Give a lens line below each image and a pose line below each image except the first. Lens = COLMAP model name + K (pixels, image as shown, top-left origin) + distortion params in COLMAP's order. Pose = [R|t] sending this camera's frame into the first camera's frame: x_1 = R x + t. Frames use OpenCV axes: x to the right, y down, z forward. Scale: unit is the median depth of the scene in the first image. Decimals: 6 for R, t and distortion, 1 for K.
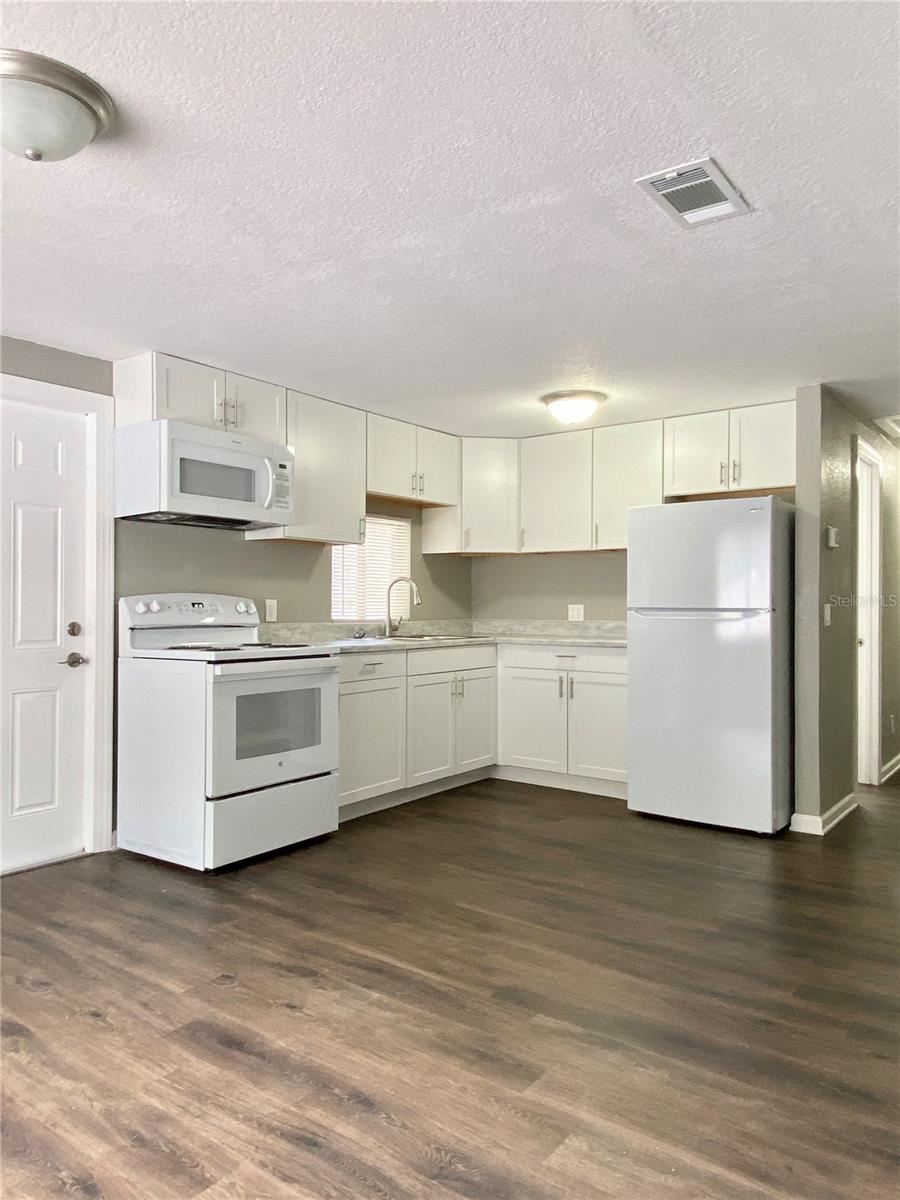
lens RADIAL K [[844.5, 0, 450.0], [0, 844.5, 600.0], [0, 0, 1]] dist [0.036562, -0.000190]
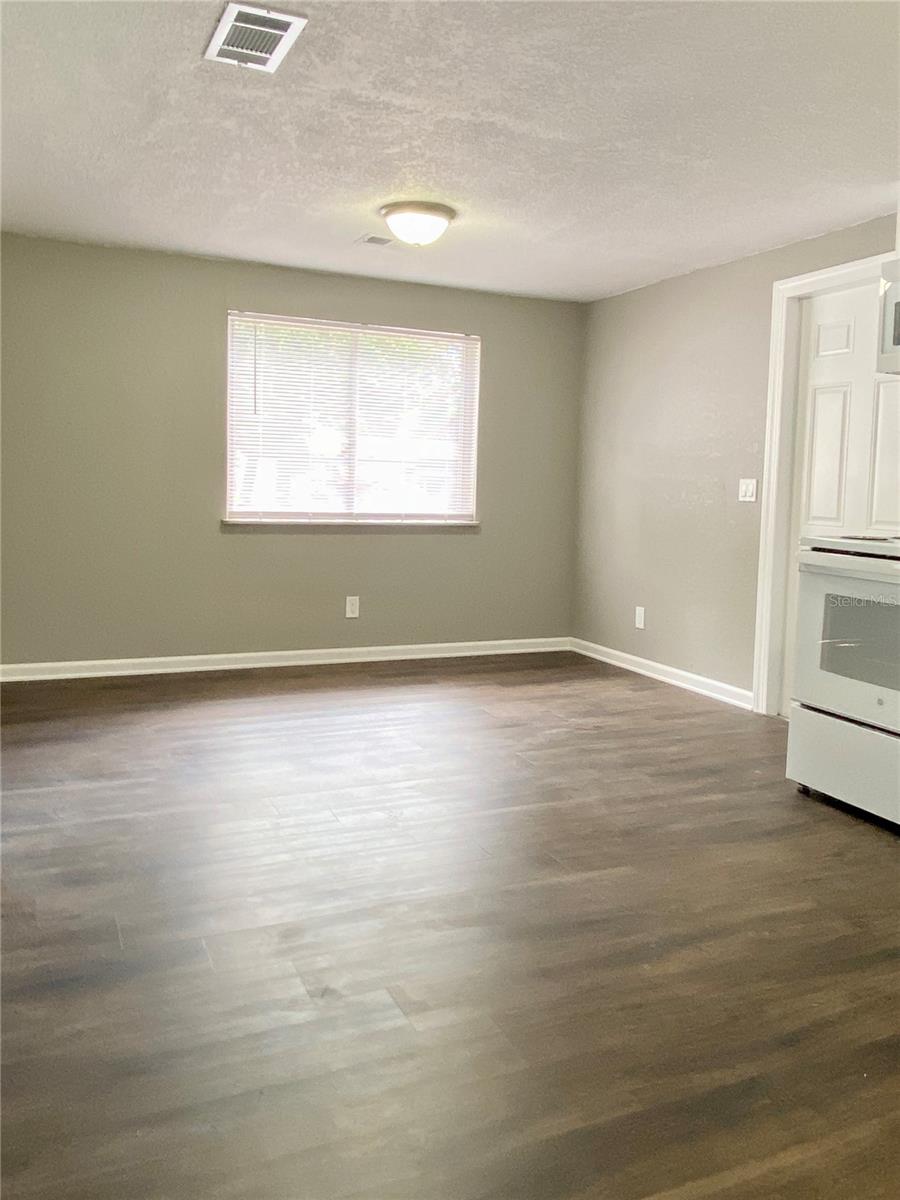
lens RADIAL K [[915.0, 0, 450.0], [0, 915.0, 600.0], [0, 0, 1]] dist [0.059228, -0.000487]
pose [[-0.490043, 0.097585, -0.866218, 0.657362], [-0.026636, 0.991574, 0.126776, 0.015063], [0.871291, 0.085198, -0.483315, 1.042475]]
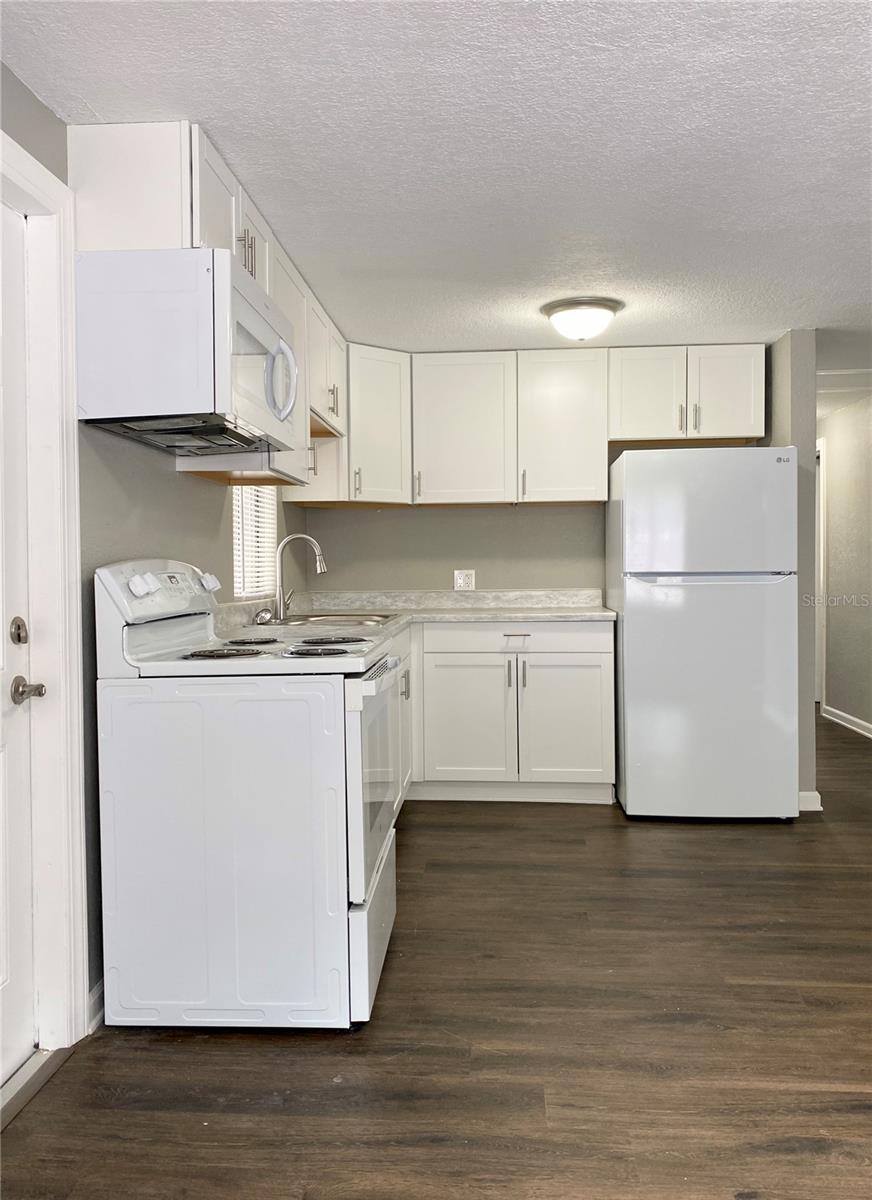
lens RADIAL K [[961.0, 0, 434.0], [0, 961.0, 583.3], [0, 0, 1]] dist [0.007582, -0.011887]
pose [[0.843552, -0.021918, 0.536600, -0.540999], [0.010203, 0.999641, 0.024792, -0.006737], [-0.536950, -0.015438, 0.843473, 0.371600]]
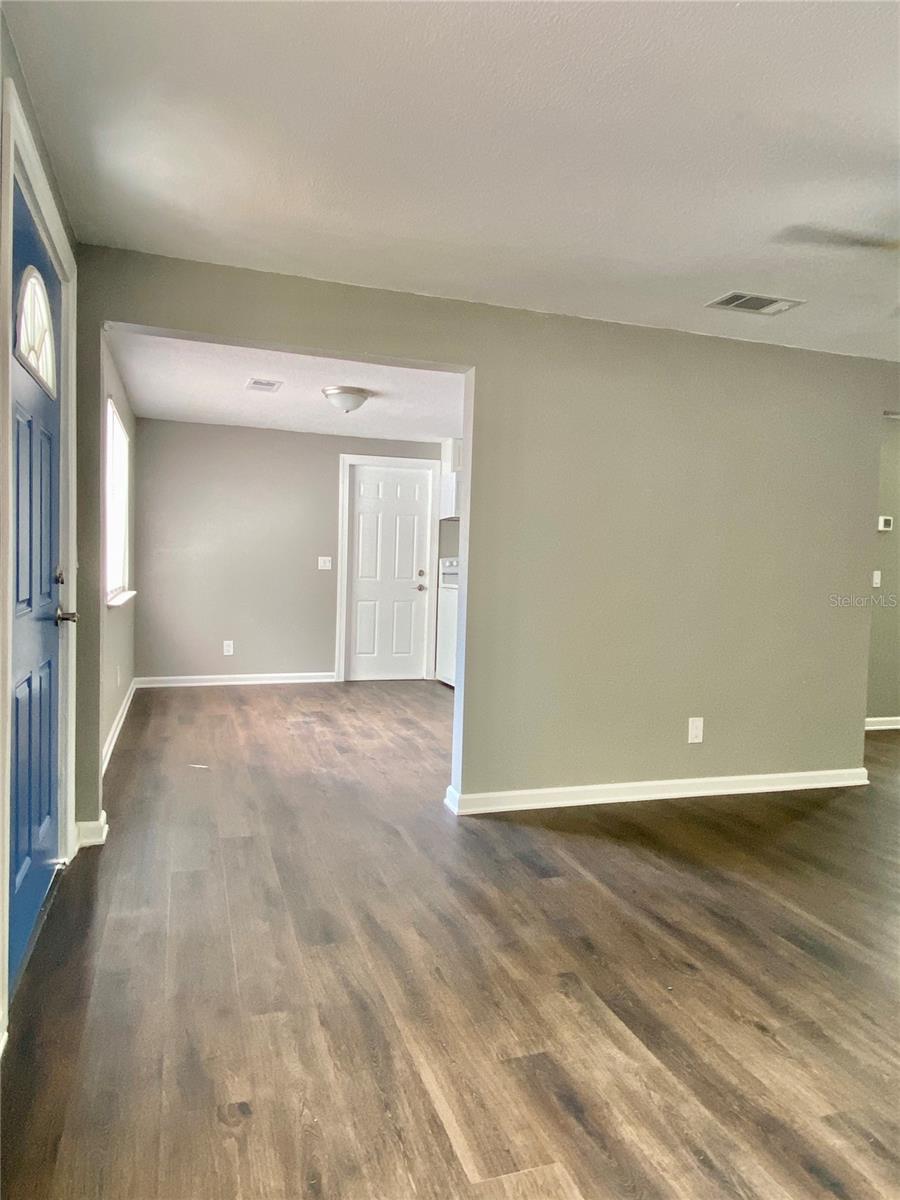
lens RADIAL K [[795.3, 0, 450.0], [0, 795.3, 600.0], [0, 0, 1]] dist [0.067497, -0.001954]
pose [[0.825761, 0.044406, -0.562269, 0.728749], [-0.022760, 0.998707, 0.045449, 0.009229], [0.563561, -0.024733, 0.825704, -0.590592]]
